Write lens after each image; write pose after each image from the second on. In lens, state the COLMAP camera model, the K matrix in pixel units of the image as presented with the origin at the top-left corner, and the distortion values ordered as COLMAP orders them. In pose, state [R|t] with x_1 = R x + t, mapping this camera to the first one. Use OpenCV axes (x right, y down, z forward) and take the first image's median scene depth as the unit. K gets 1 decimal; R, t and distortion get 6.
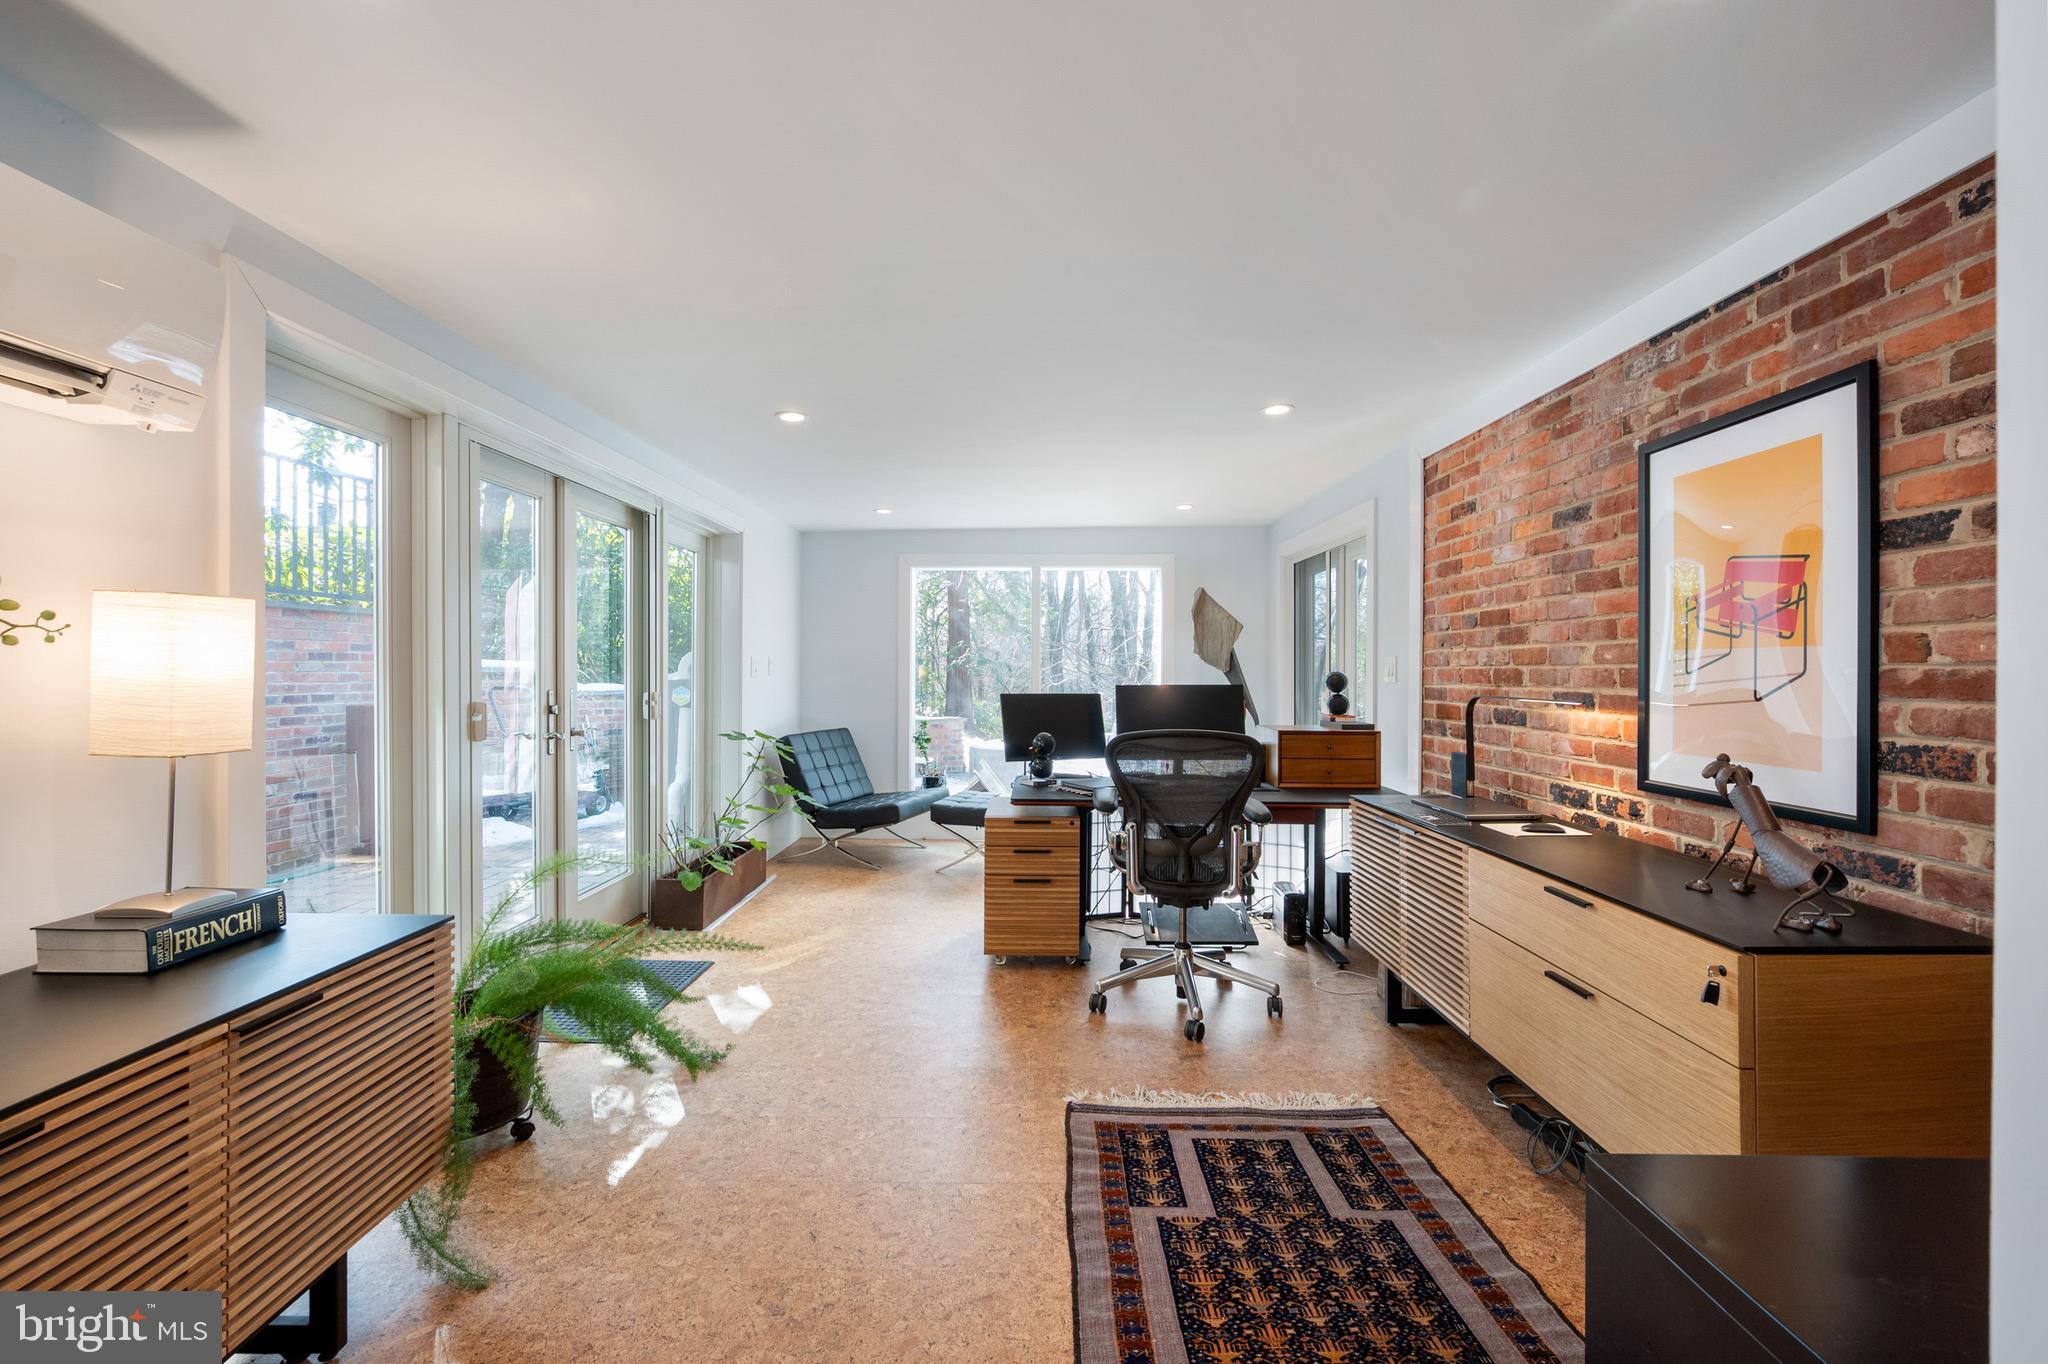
lens RADIAL K [[852.7, 0, 1014.1], [0, 852.7, 673.1], [0, 0, 1]] dist [0.000535, -0.000275]
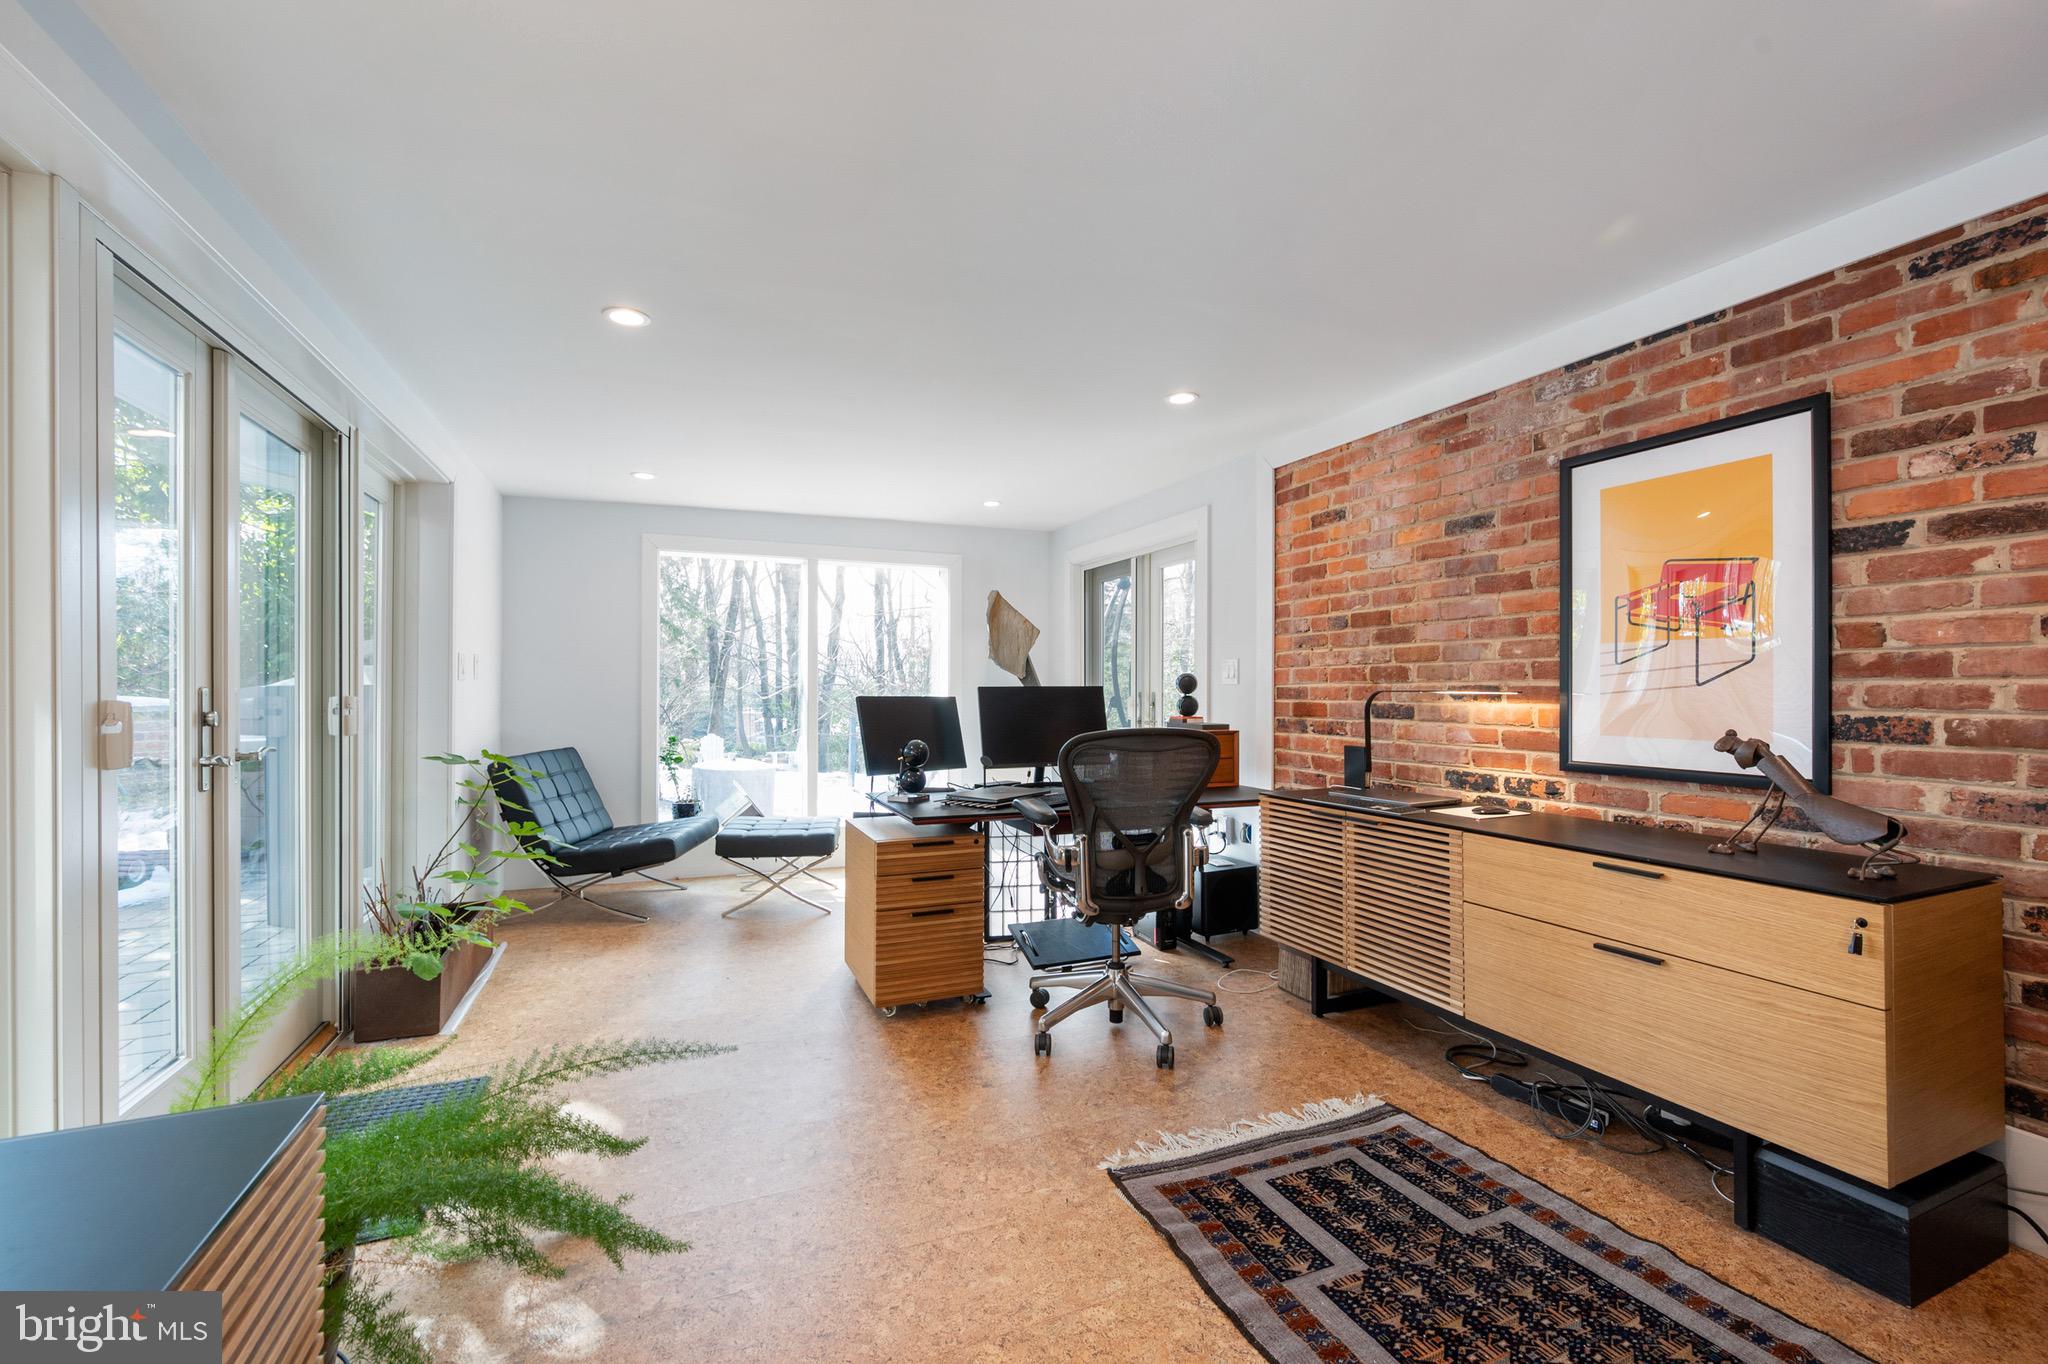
lens RADIAL K [[852.7, 0, 1010.5], [0, 852.7, 690.9], [0, 0, 1]] dist [0.000535, -0.000275]
pose [[0.913892, -0.000486, 0.405957, -0.345752], [0.001114, 0.999999, -0.001311, 0.031709], [-0.405956, 0.001651, 0.913891, 0.258814]]
